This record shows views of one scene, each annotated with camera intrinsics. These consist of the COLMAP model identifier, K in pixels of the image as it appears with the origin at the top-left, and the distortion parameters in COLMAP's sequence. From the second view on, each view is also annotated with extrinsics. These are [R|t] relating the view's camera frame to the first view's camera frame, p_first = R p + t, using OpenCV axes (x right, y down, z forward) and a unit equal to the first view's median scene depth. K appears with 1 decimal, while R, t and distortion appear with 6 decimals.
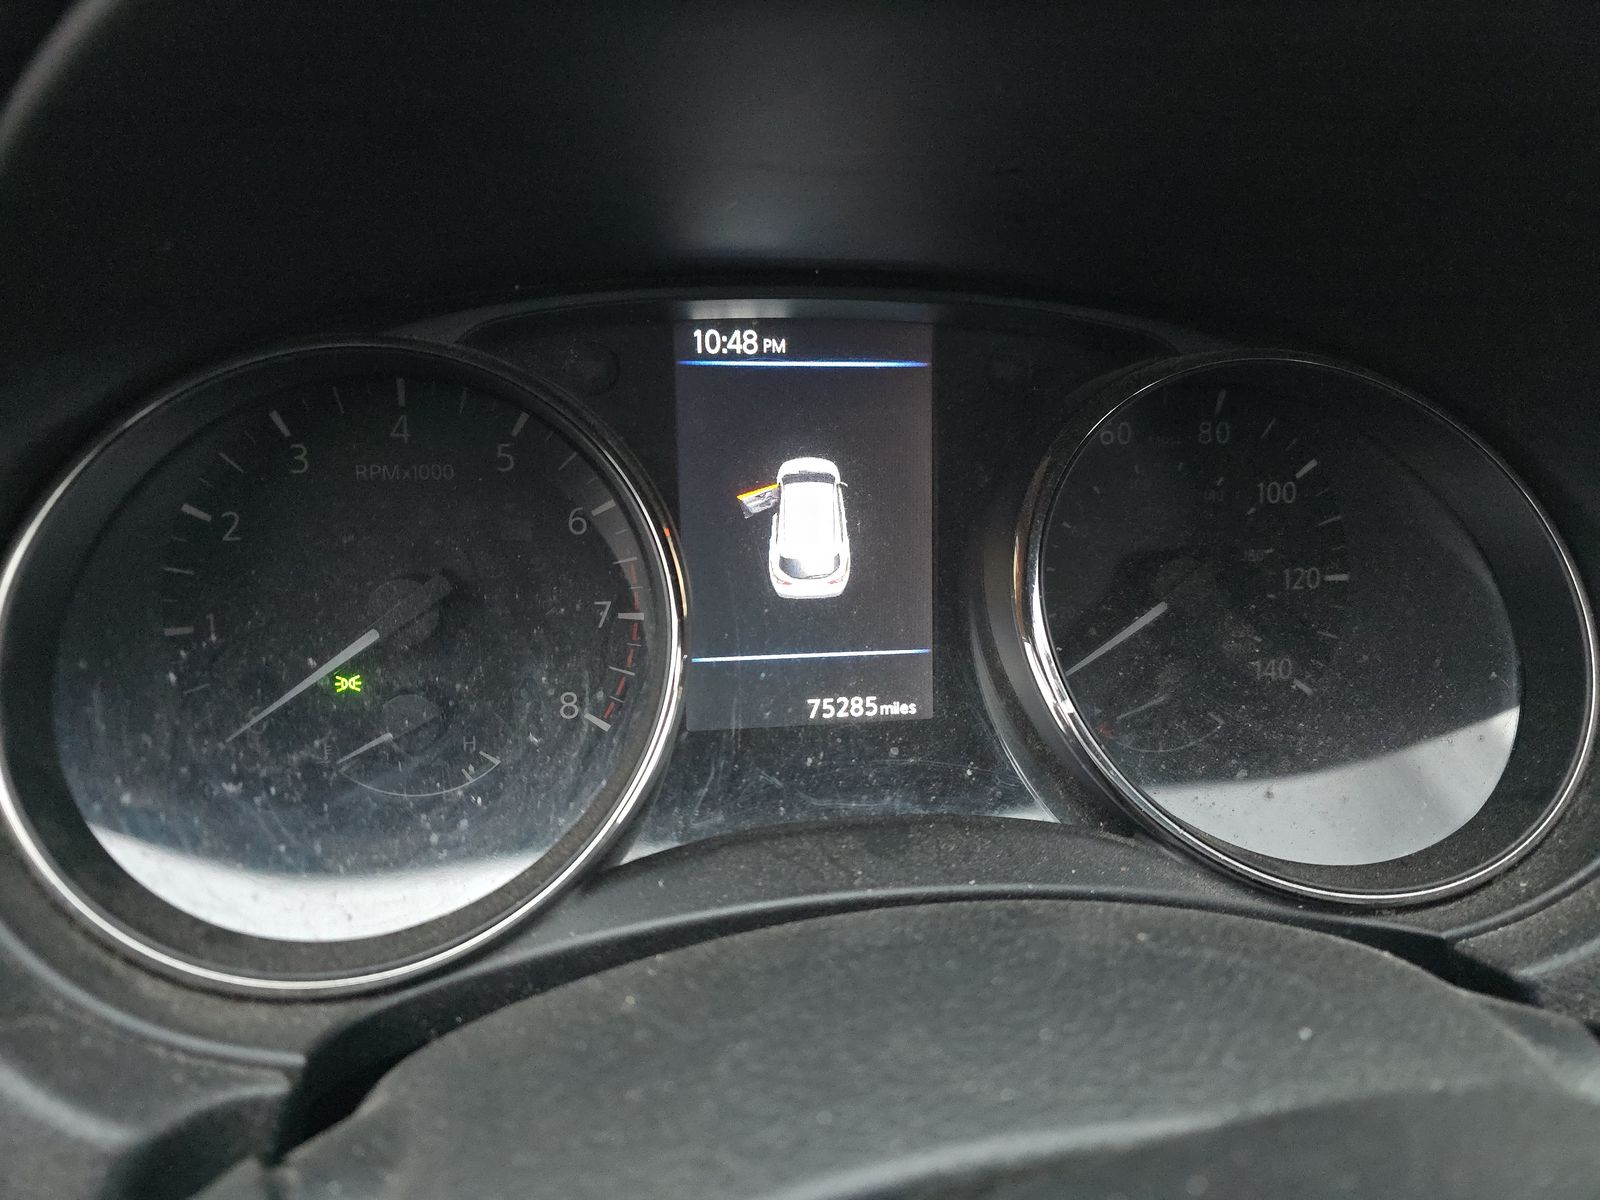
lens RADIAL K [[1061.7, 0, 800.0], [0, 1061.7, 600.0], [0, 0, 1]] dist [0.060590, -0.055915]
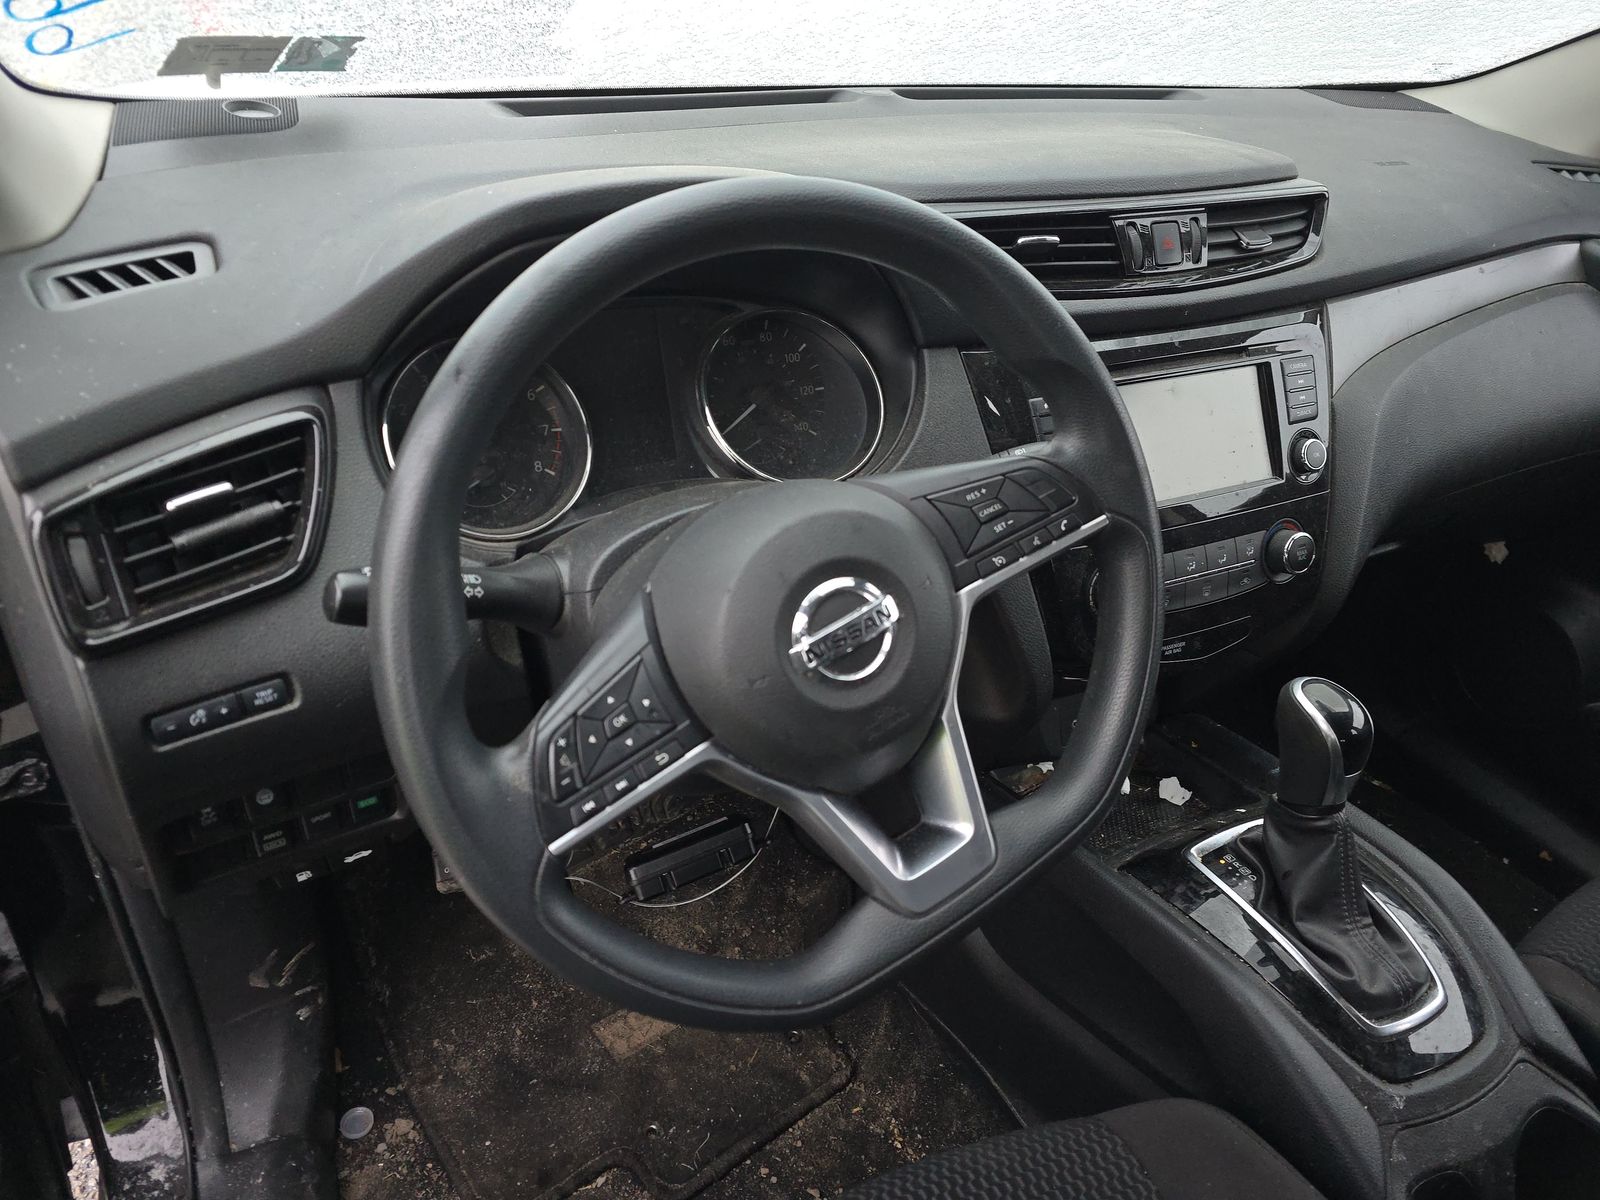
lens RADIAL K [[1061.7, 0, 800.0], [0, 1061.7, 600.0], [0, 0, 1]] dist [0.060590, -0.055915]
pose [[0.960964, -0.160157, 0.225606, -0.228185], [0.142160, 0.985372, 0.093982, 0.252626], [-0.237358, -0.058241, 0.969675, -1.635766]]
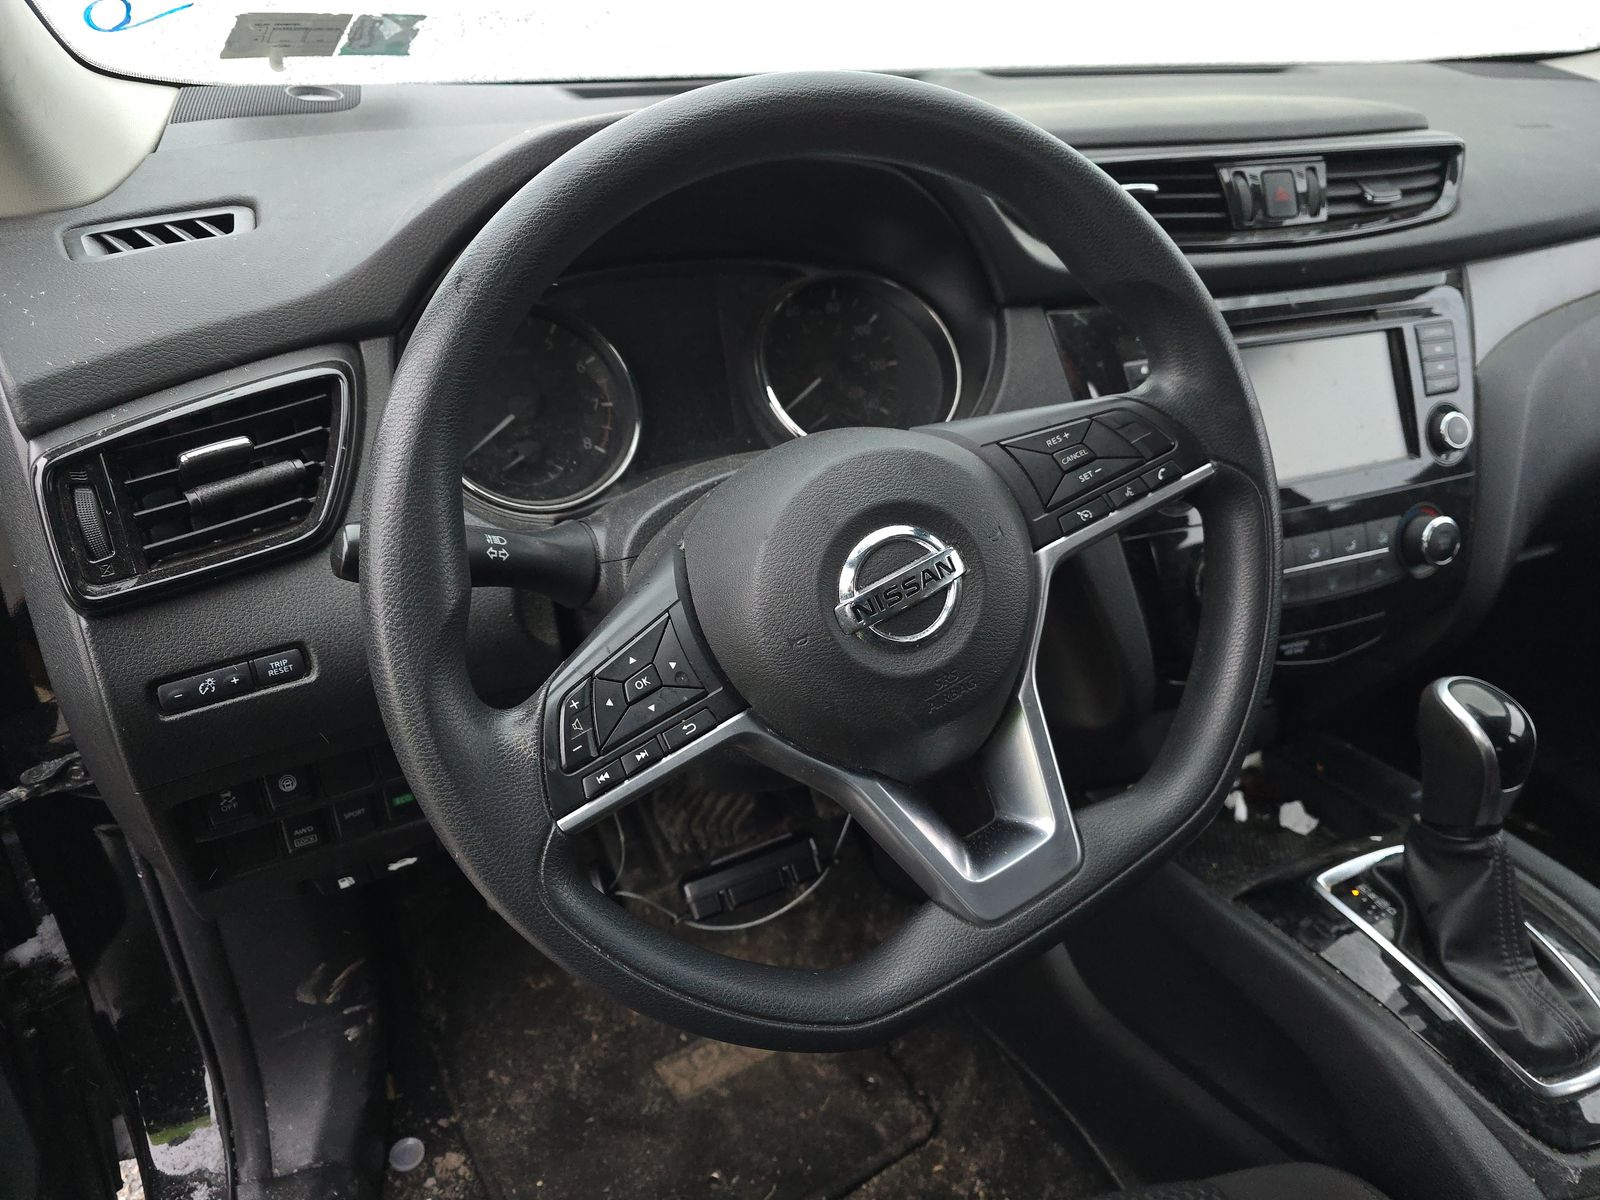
lens RADIAL K [[1083.5, 0, 800.0], [0, 1083.5, 600.0], [0, 0, 1]] dist [0.041391, -0.046212]
pose [[0.978262, -0.147731, 0.145528, -0.144999], [0.143596, 0.988884, 0.038585, 0.407509], [-0.149610, -0.016849, 0.988601, -1.478820]]
